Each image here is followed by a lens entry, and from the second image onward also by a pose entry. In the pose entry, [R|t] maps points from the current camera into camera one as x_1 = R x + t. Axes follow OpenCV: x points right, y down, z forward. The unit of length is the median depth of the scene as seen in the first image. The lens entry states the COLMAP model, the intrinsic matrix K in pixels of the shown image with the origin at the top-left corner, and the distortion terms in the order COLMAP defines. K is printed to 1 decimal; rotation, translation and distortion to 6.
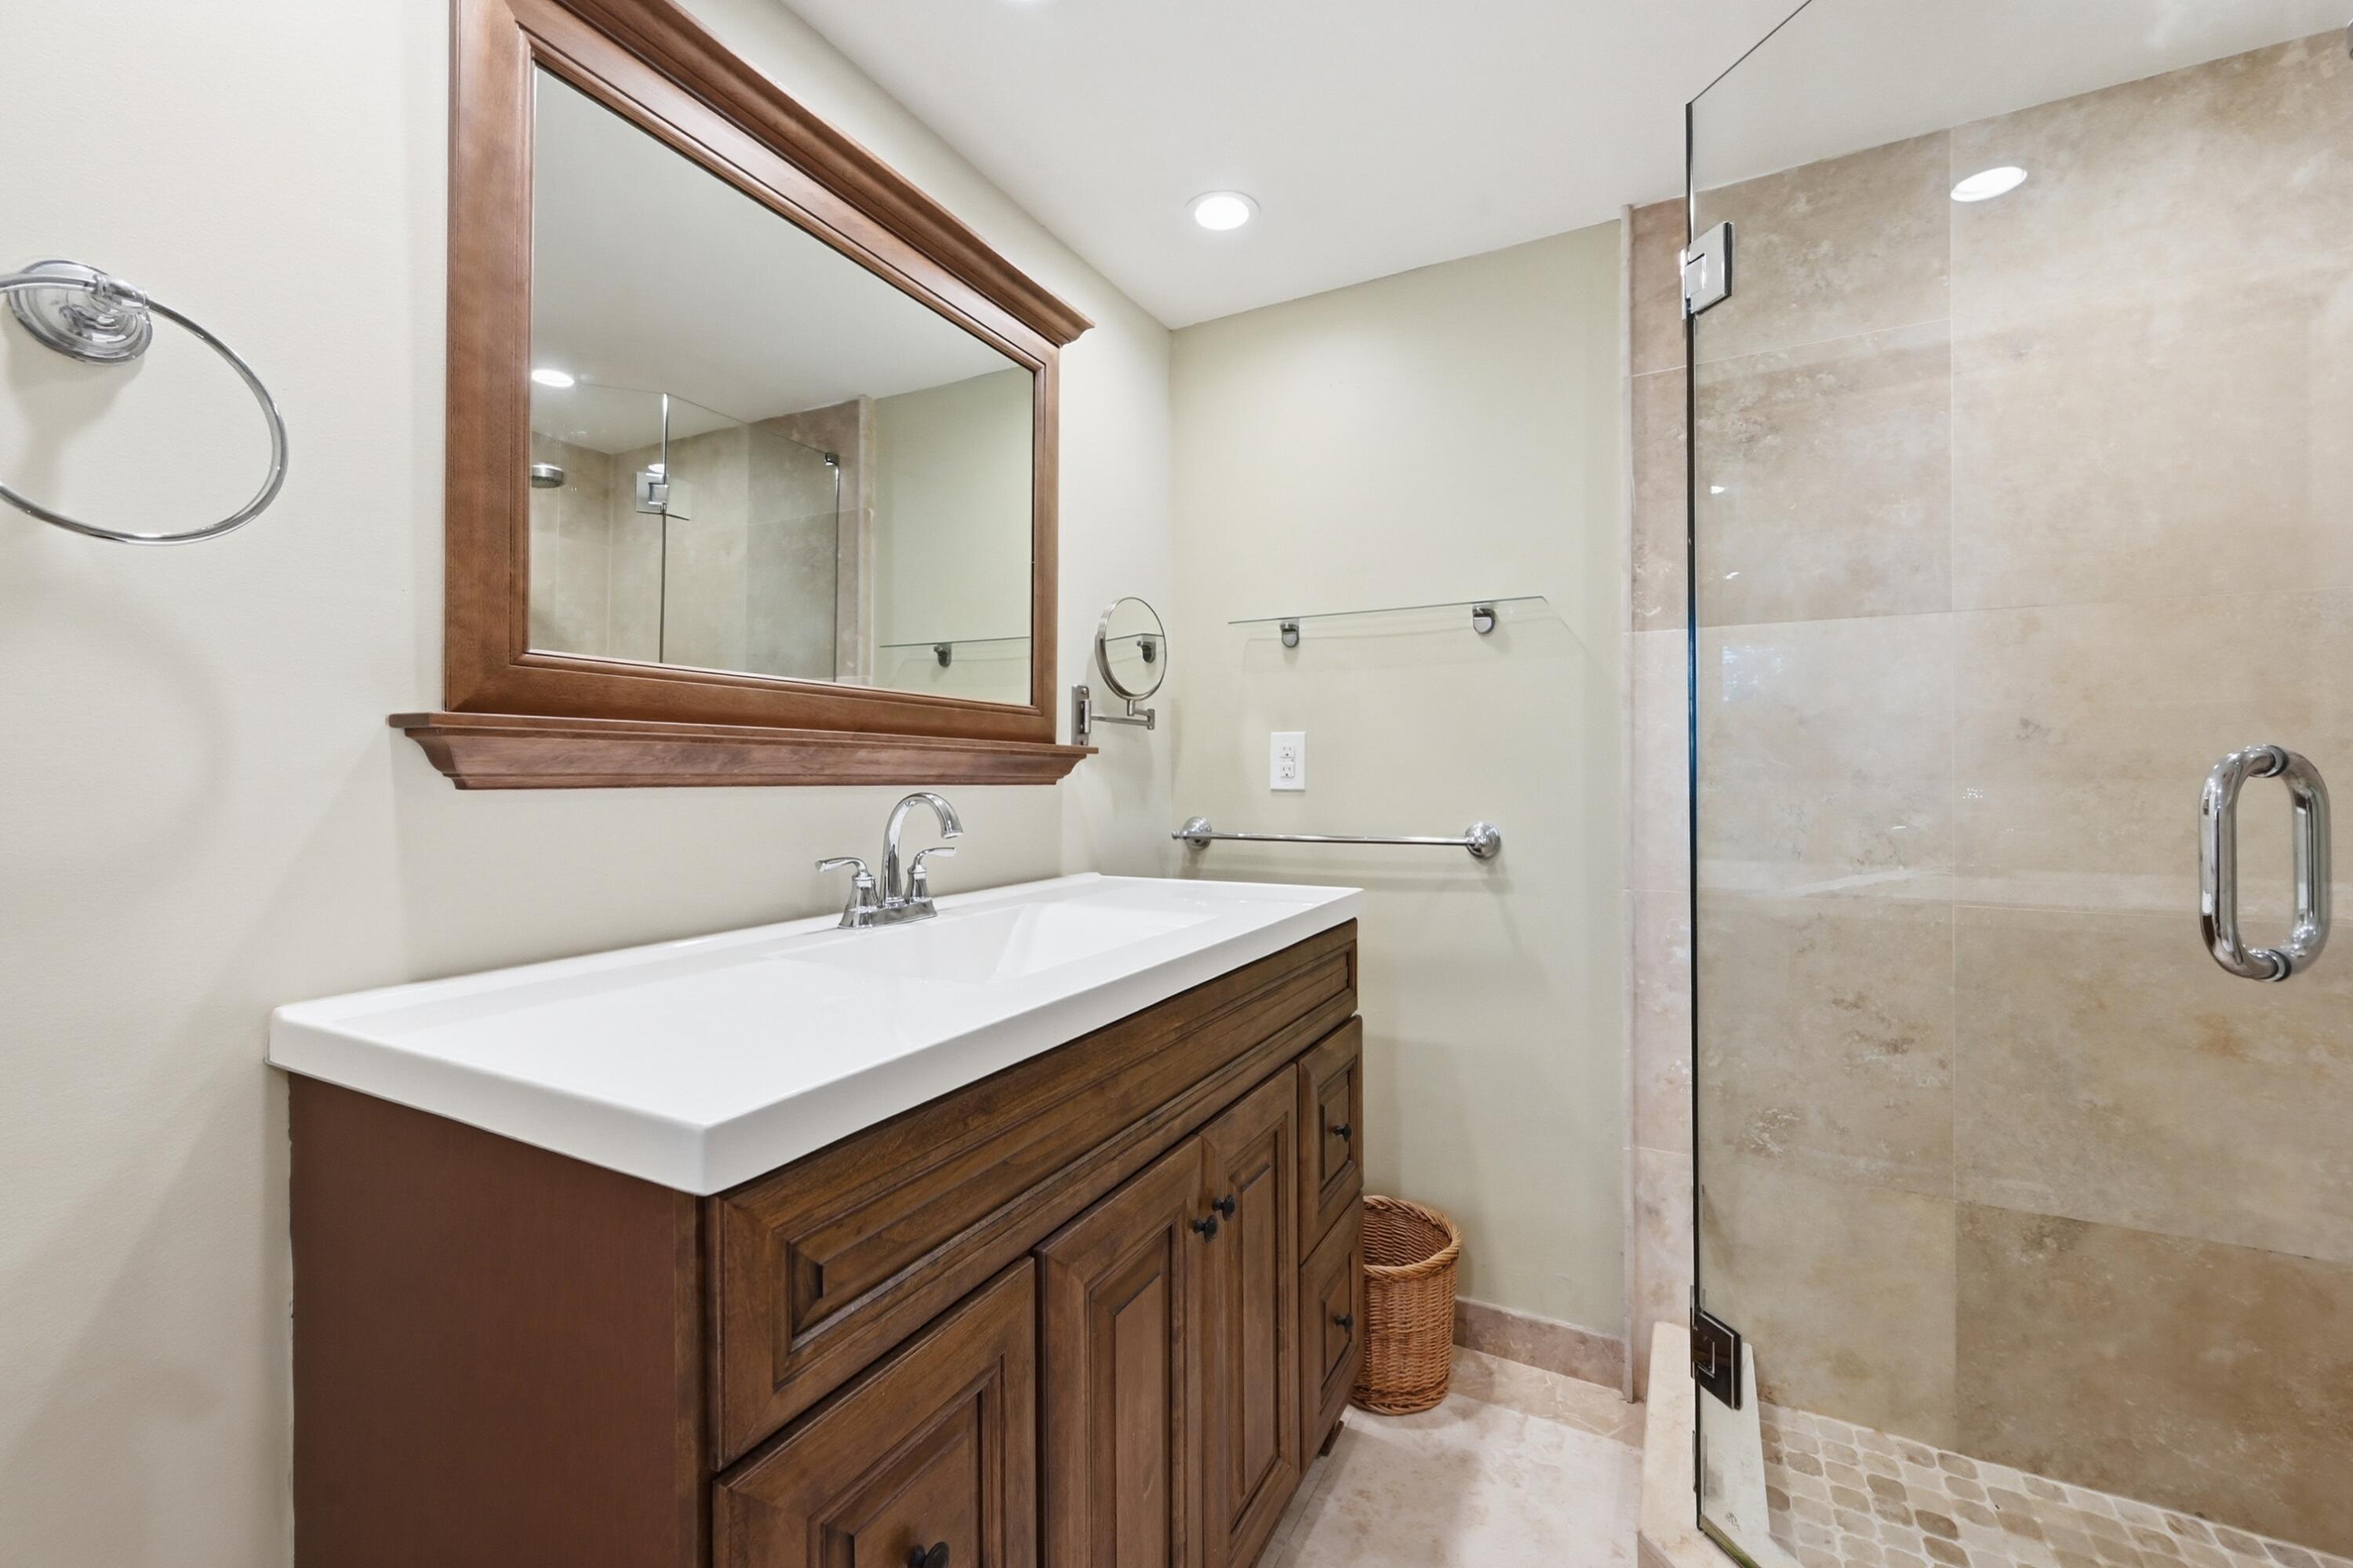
lens RADIAL K [[958.0, 0, 1180.5], [0, 958.0, 764.3], [0, 0, 1]] dist [-0.004758, 0.000428]
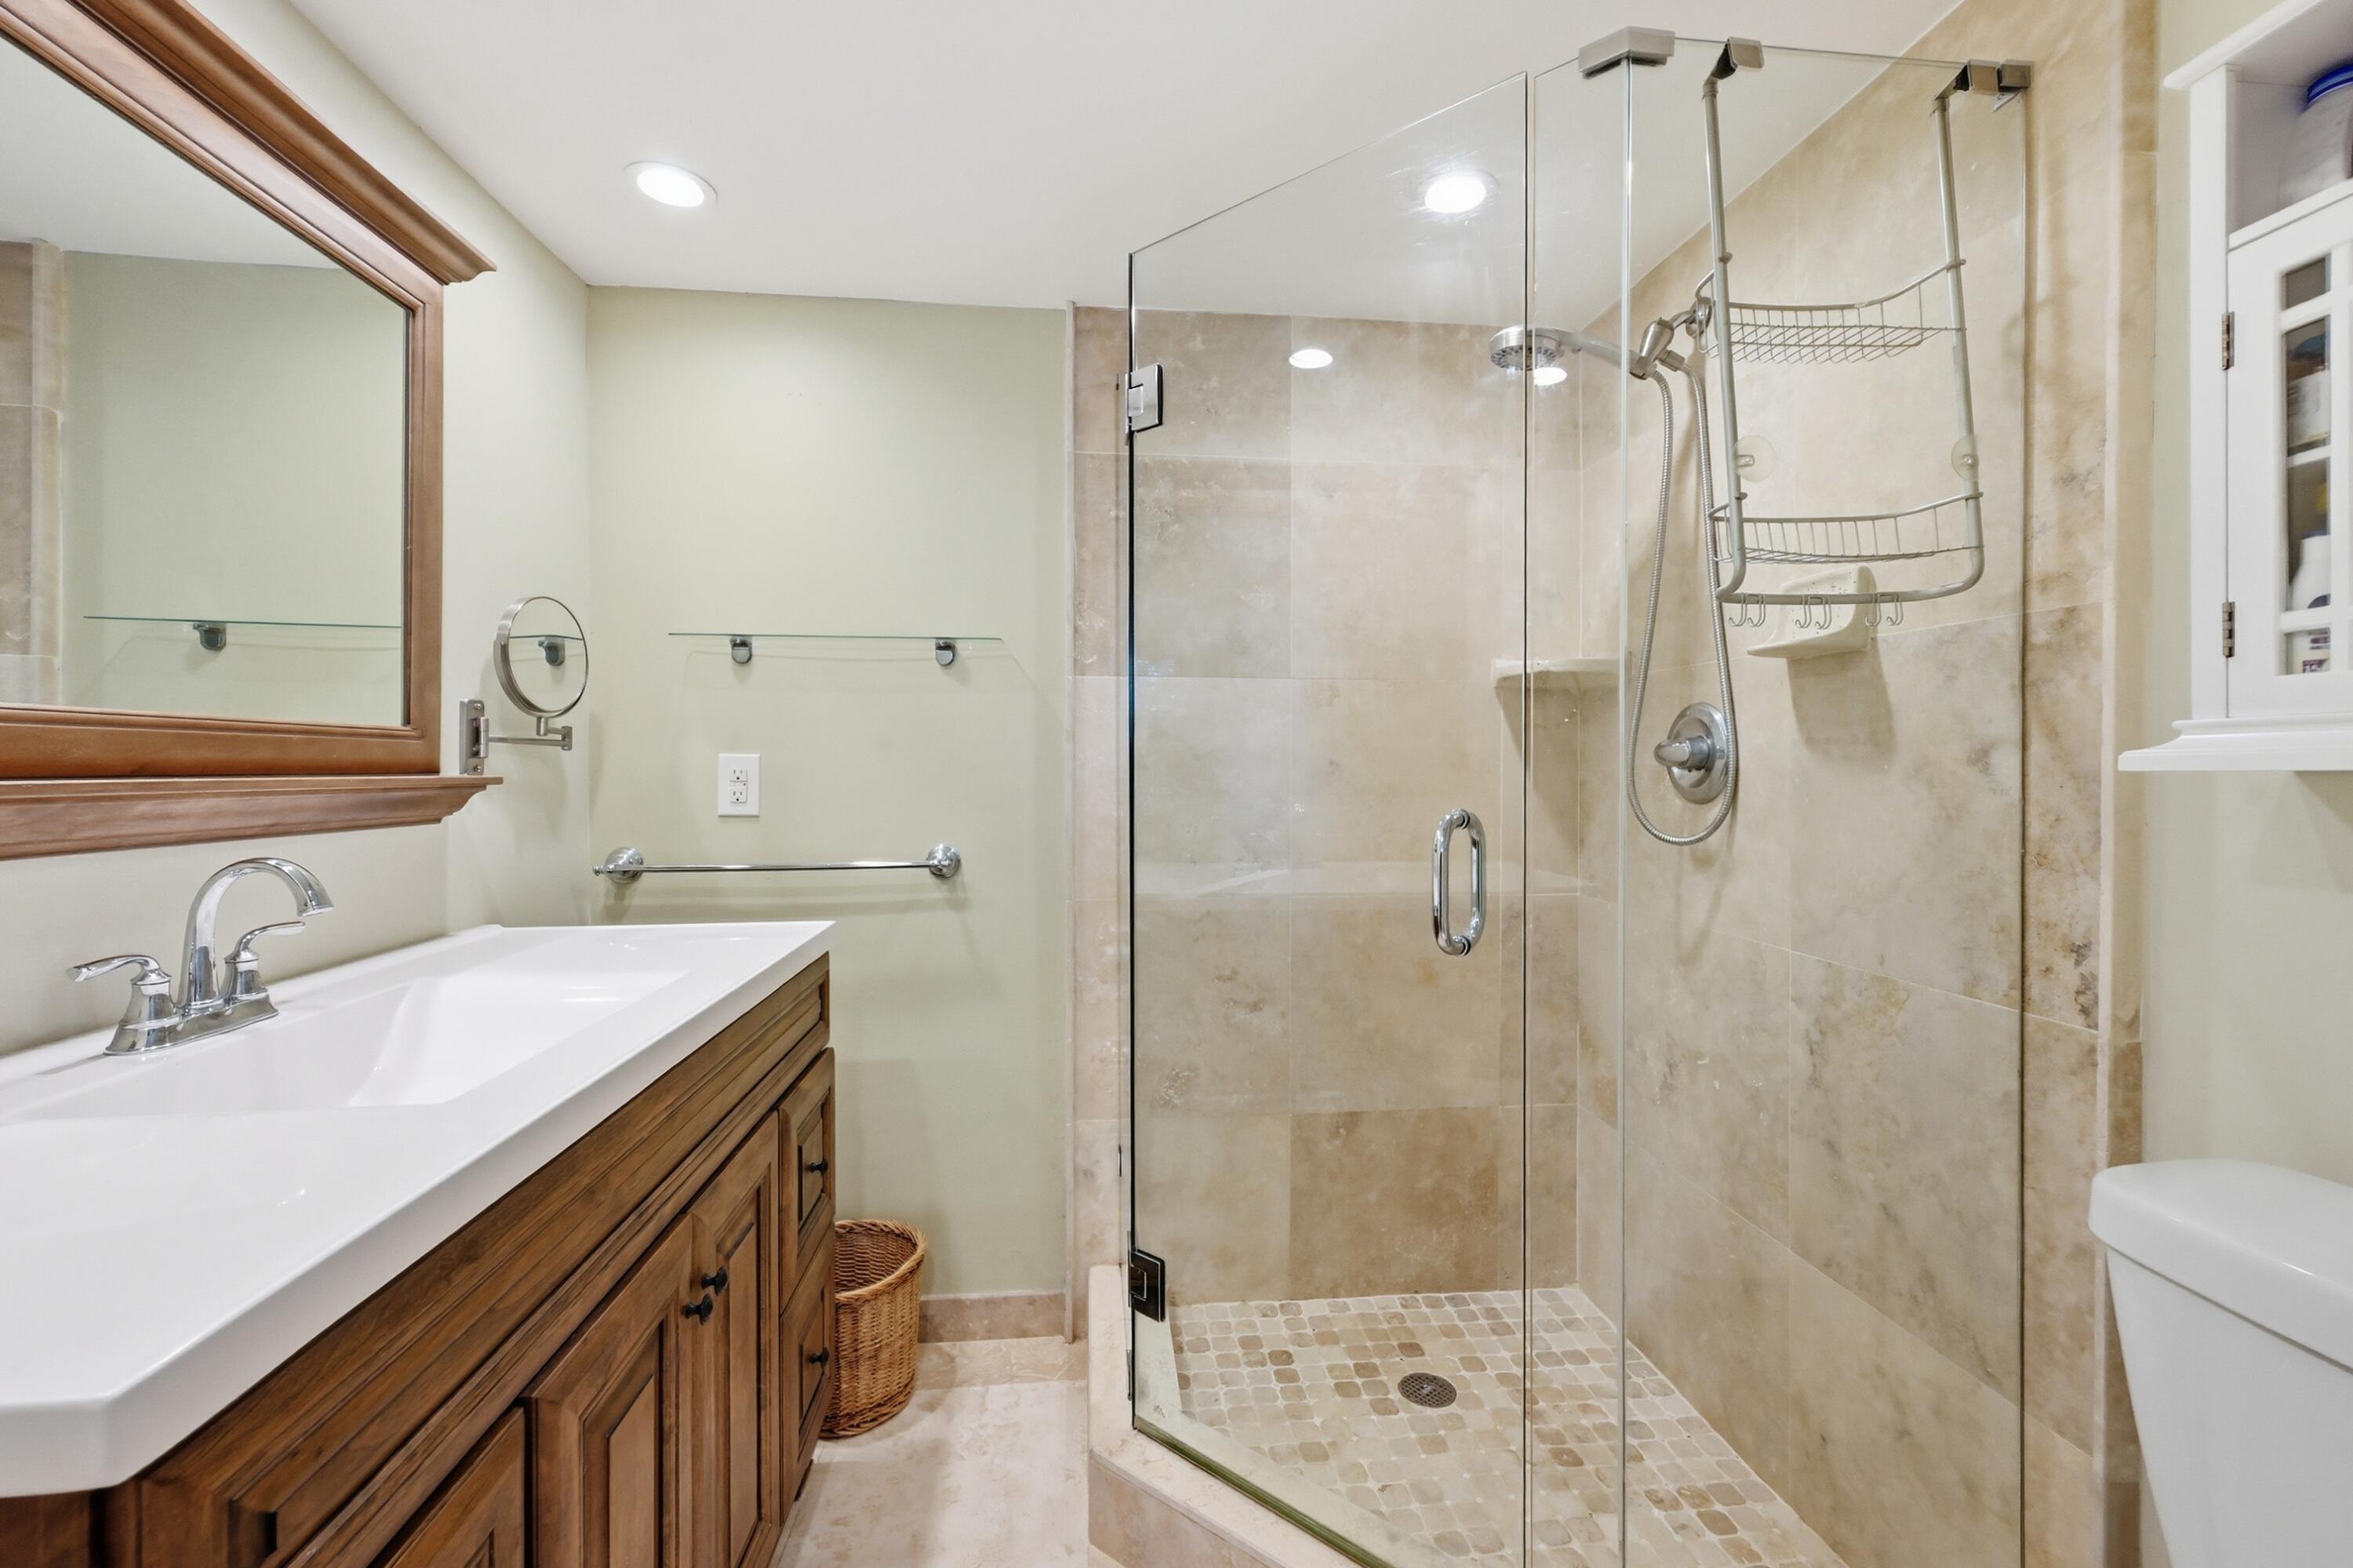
lens RADIAL K [[965.0, 0, 1183.5], [0, 965.0, 756.7], [0, 0, 1]] dist [0.000708, 0.000445]
pose [[0.827420, 0.004643, 0.561564, -0.082350], [-0.007934, 0.999963, 0.003423, -0.052210], [-0.561527, -0.007288, 0.827426, -0.044602]]
